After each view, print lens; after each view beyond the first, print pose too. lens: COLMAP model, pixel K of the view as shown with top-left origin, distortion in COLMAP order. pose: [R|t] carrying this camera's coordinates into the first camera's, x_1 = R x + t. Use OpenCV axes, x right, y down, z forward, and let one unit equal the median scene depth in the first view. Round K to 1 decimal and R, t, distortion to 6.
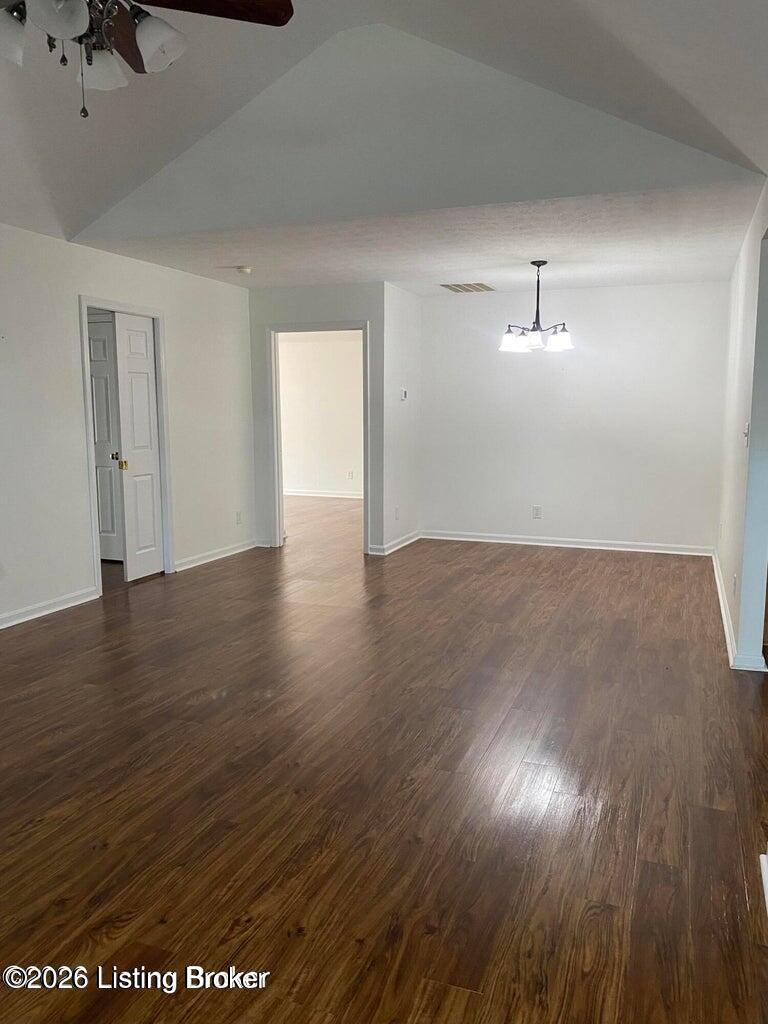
lens RADIAL K [[782.5, 0, 376.8], [0, 782.5, 529.5], [0, 0, 1]] dist [0.016496, -0.018989]
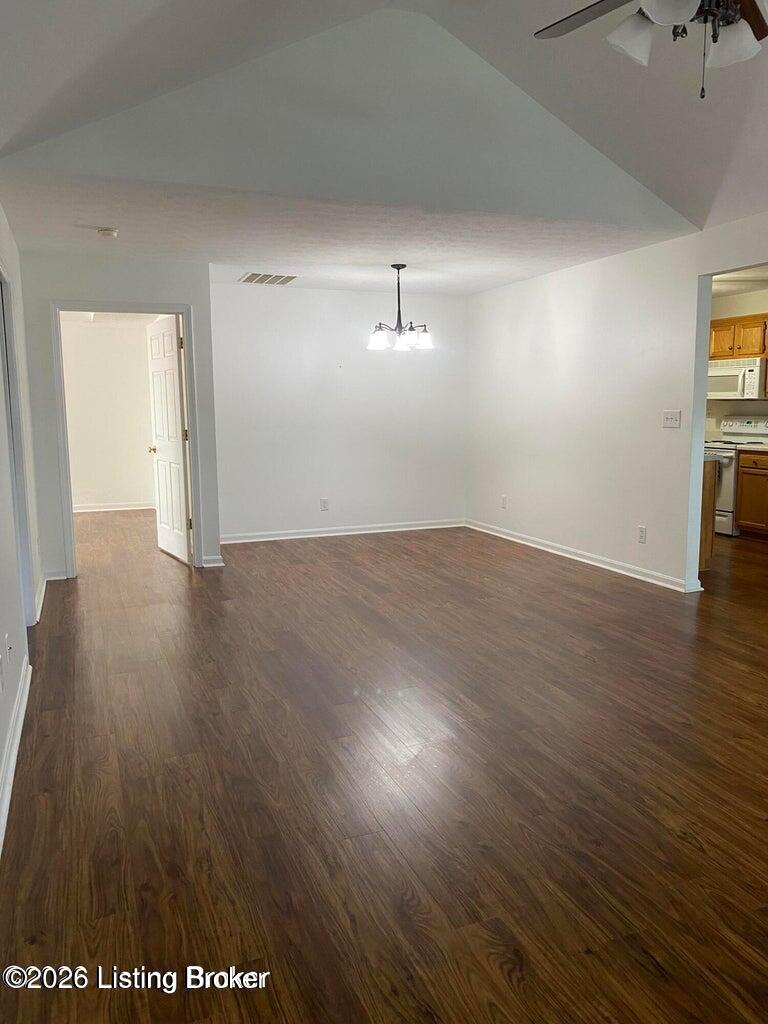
lens RADIAL K [[782.5, 0, 408.0], [0, 782.5, 529.8], [0, 0, 1]] dist [0.016496, -0.018989]
pose [[0.729510, -0.115712, 0.674111, -0.551942], [0.114222, 0.992356, 0.046730, -0.032724], [-0.674365, 0.042909, 0.737150, 0.223416]]
